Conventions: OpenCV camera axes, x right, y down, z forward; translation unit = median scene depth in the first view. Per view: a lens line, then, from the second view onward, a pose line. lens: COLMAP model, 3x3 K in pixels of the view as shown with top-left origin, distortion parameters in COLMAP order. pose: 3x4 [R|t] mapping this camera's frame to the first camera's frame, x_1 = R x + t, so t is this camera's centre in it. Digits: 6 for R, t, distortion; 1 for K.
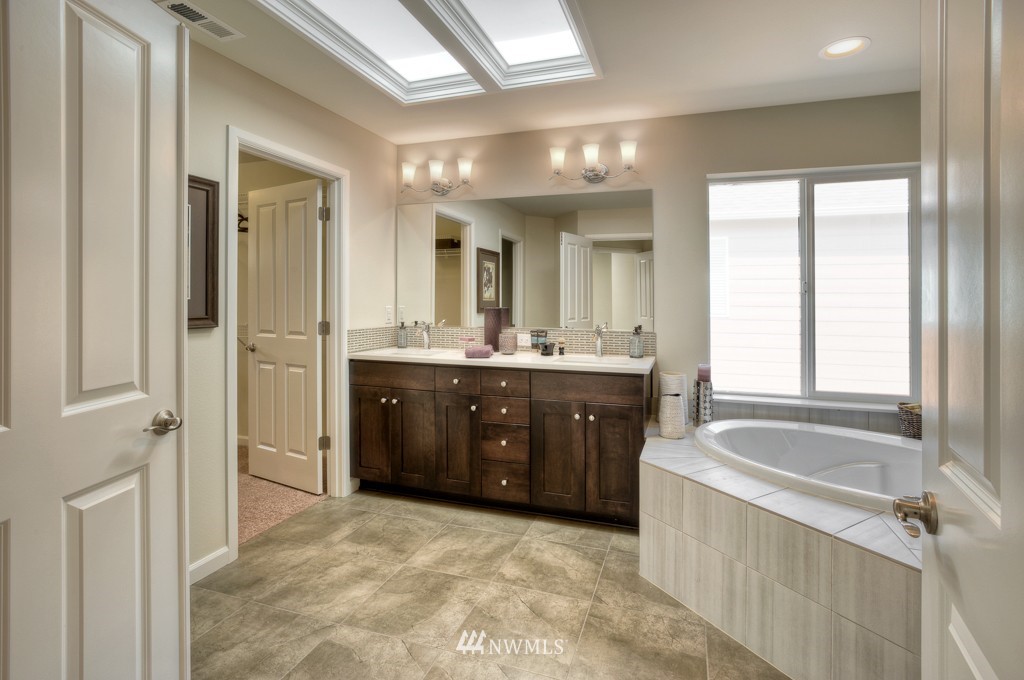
lens RADIAL K [[484.5, 0, 525.6], [0, 484.5, 313.1], [0, 0, 1]] dist [-0.036008, 0.017436]
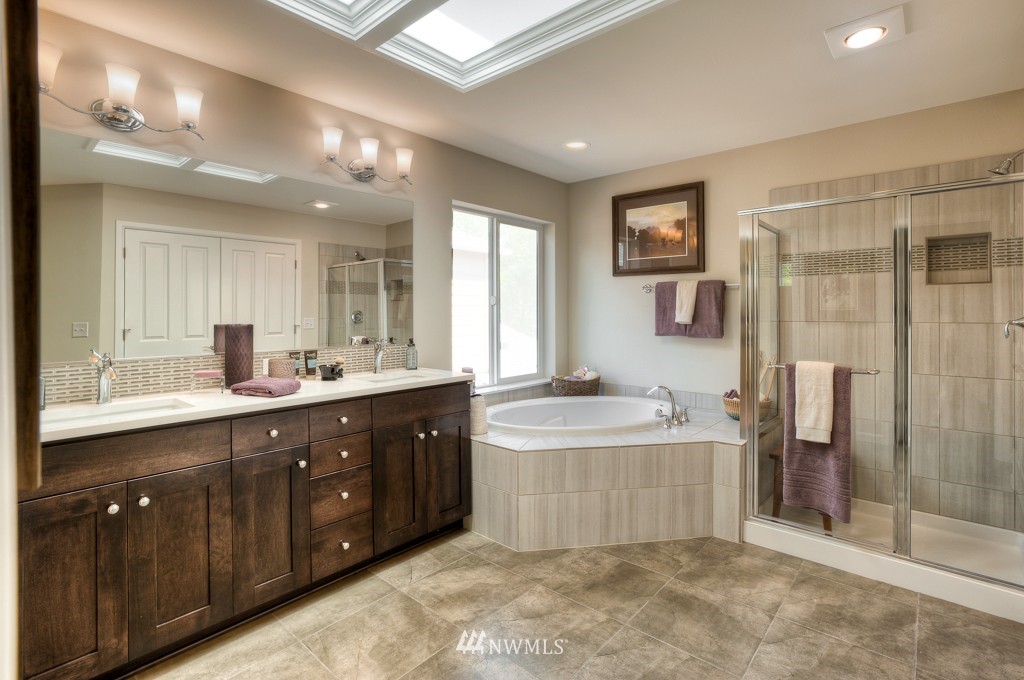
lens RADIAL K [[483.1, 0, 524.0], [0, 483.1, 322.0], [0, 0, 1]] dist [-0.040819, 0.020003]
pose [[0.383513, -0.024530, 0.923209, -0.706871], [0.027634, 0.999504, 0.015078, -0.016848], [-0.923122, 0.019730, 0.384001, 0.475930]]
